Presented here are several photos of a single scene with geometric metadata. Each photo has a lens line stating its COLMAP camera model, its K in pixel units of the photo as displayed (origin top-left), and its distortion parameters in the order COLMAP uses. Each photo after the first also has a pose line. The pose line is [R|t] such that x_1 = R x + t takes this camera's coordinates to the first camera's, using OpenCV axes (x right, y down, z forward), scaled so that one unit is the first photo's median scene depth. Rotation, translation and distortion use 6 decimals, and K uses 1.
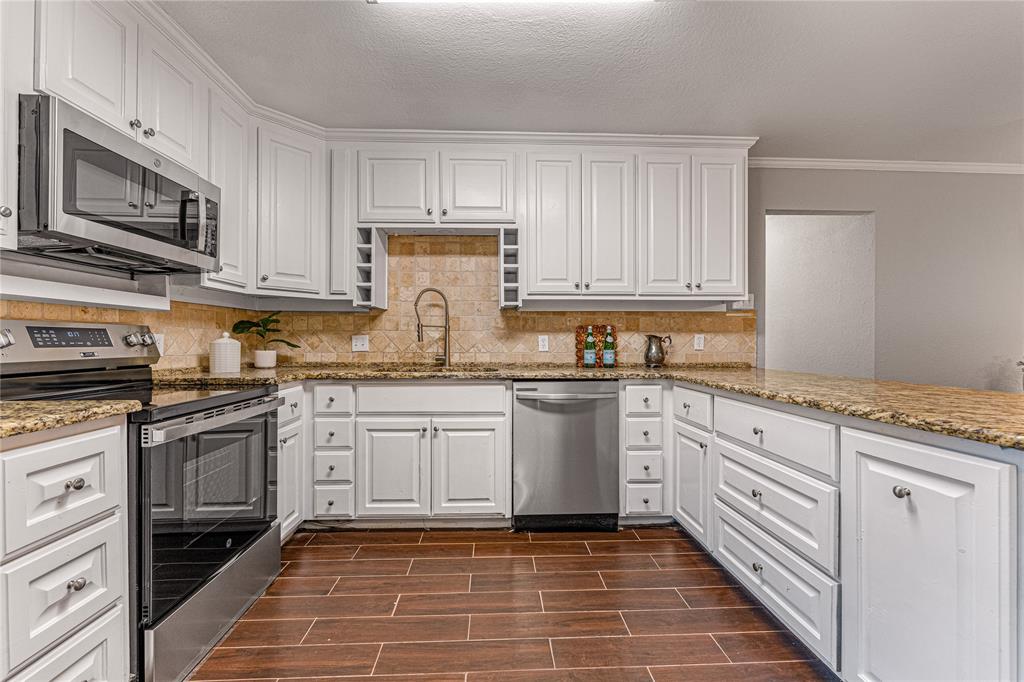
lens RADIAL K [[424.4, 0, 512.0], [0, 424.4, 341.0], [0, 0, 1]] dist [-0.000986, -0.000021]
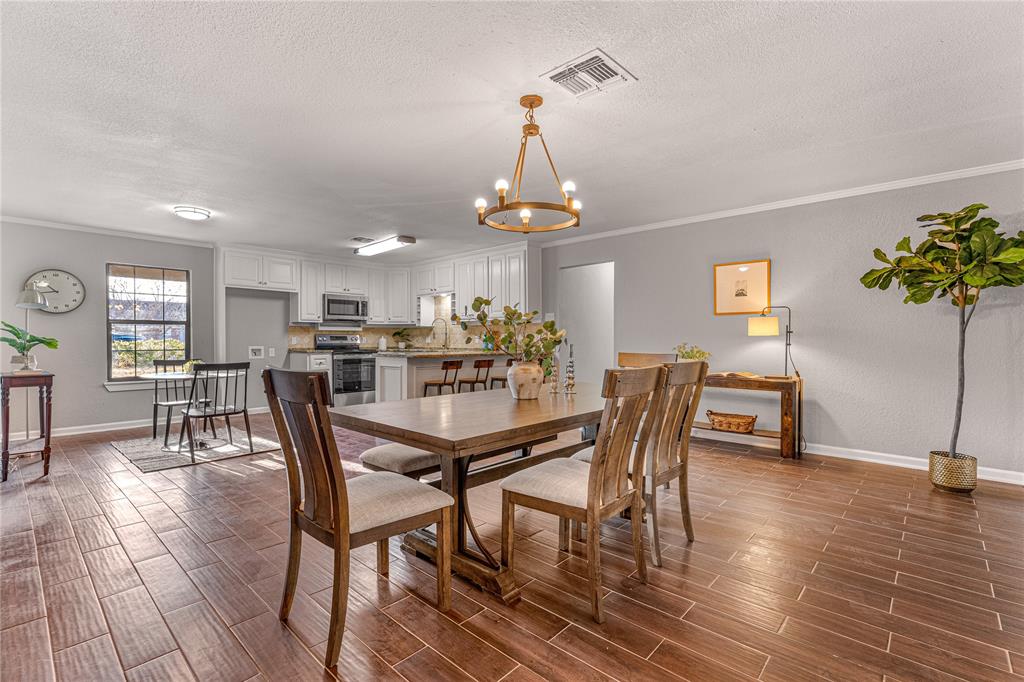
lens RADIAL K [[469.5, 0, 512.0], [0, 469.5, 341.0], [0, 0, 1]] dist [0.001497, 0.000190]
pose [[0.705185, -0.003291, -0.709016, 2.428035], [0.005148, 0.999987, 0.000479, 0.016939], [0.709005, -0.003988, 0.705192, -0.773338]]
